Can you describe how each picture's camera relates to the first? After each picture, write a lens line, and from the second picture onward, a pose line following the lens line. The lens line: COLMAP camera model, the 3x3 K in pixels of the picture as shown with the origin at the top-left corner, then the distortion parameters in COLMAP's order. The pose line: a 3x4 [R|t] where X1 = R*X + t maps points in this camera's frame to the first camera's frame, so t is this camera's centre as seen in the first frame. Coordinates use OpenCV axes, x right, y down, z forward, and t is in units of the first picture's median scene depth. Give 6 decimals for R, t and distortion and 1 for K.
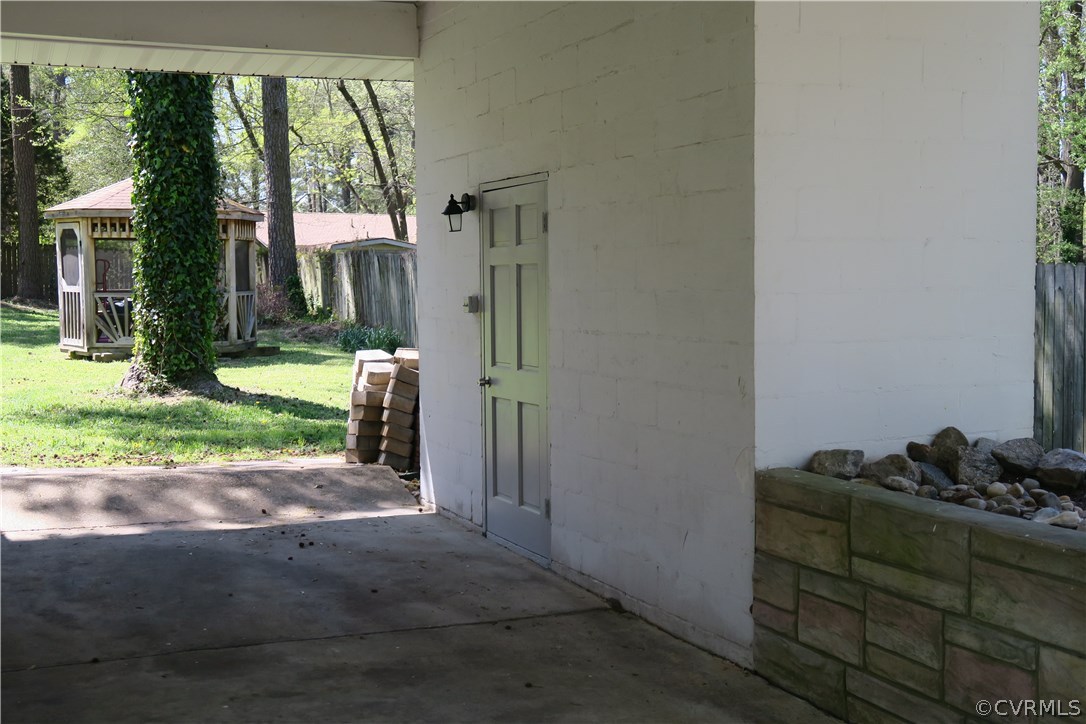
lens RADIAL K [[1390.1, 0, 543.0], [0, 1390.1, 362.0], [0, 0, 1]] dist [0.000871, 0.000570]
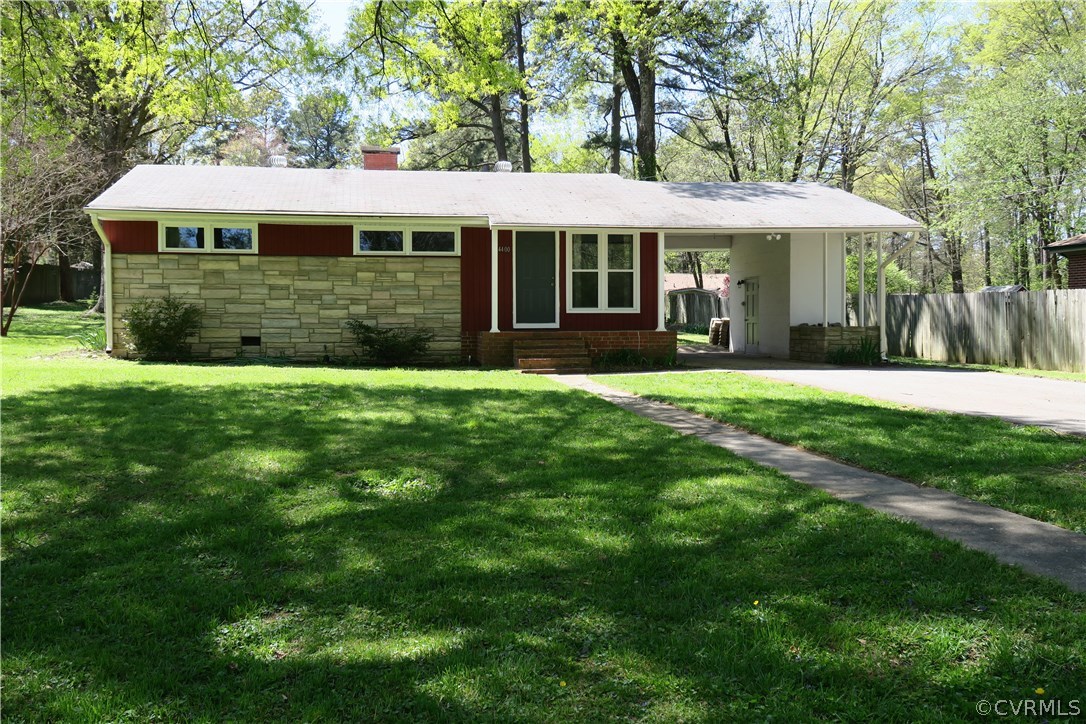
lens RADIAL K [[989.0, 0, 543.0], [0, 989.0, 362.0], [0, 0, 1]] dist [0.001851, 0.000270]
pose [[0.971930, 0.014857, -0.234800, 0.071289], [-0.017773, 0.999789, -0.010307, 0.181759], [0.234597, 0.014190, 0.971989, -2.155602]]
